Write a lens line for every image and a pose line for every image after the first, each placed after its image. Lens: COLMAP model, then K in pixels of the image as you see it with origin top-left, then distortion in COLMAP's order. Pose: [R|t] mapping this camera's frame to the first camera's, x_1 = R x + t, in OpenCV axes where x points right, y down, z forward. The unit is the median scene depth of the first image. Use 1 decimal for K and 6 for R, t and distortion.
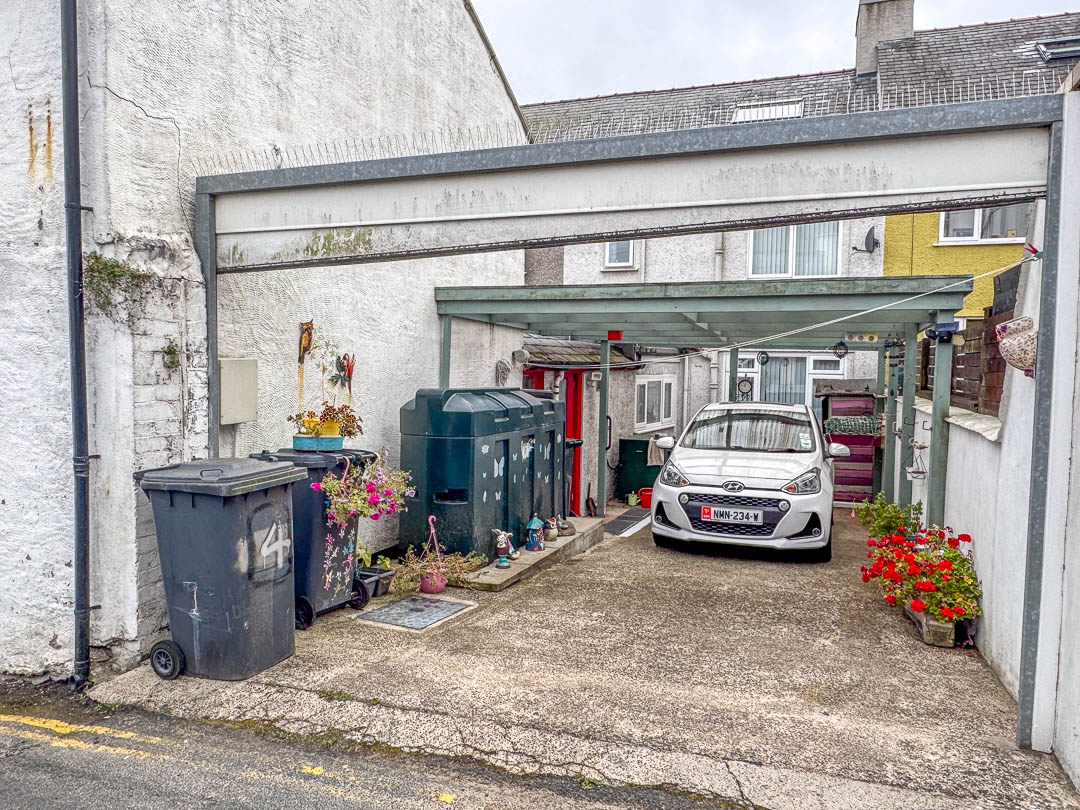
lens RADIAL K [[763.0, 0, 540.0], [0, 763.0, 405.0], [0, 0, 1]] dist [-0.003894, -0.002328]
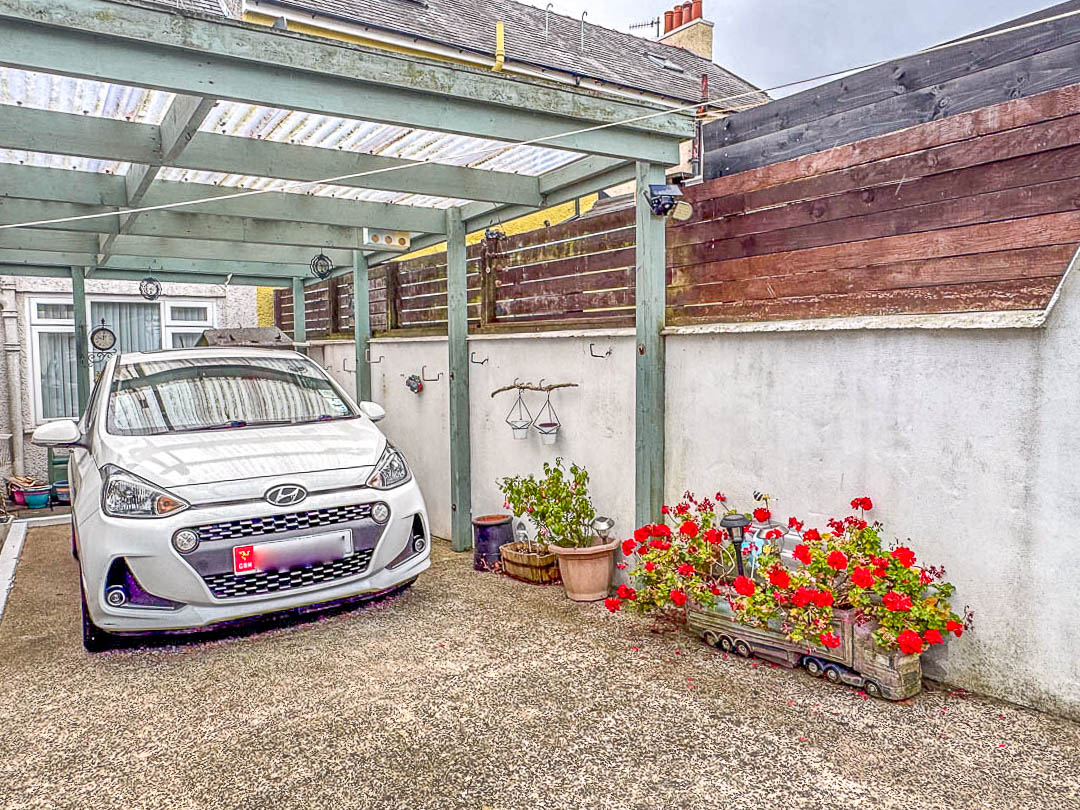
lens RADIAL K [[763.0, 0, 540.0], [0, 763.0, 405.0], [0, 0, 1]] dist [-0.003894, -0.002328]
pose [[0.585174, -0.085650, 0.806372, -0.053862], [0.065581, 0.996148, 0.058215, 0.028785], [-0.808252, 0.018817, 0.588537, 0.566611]]
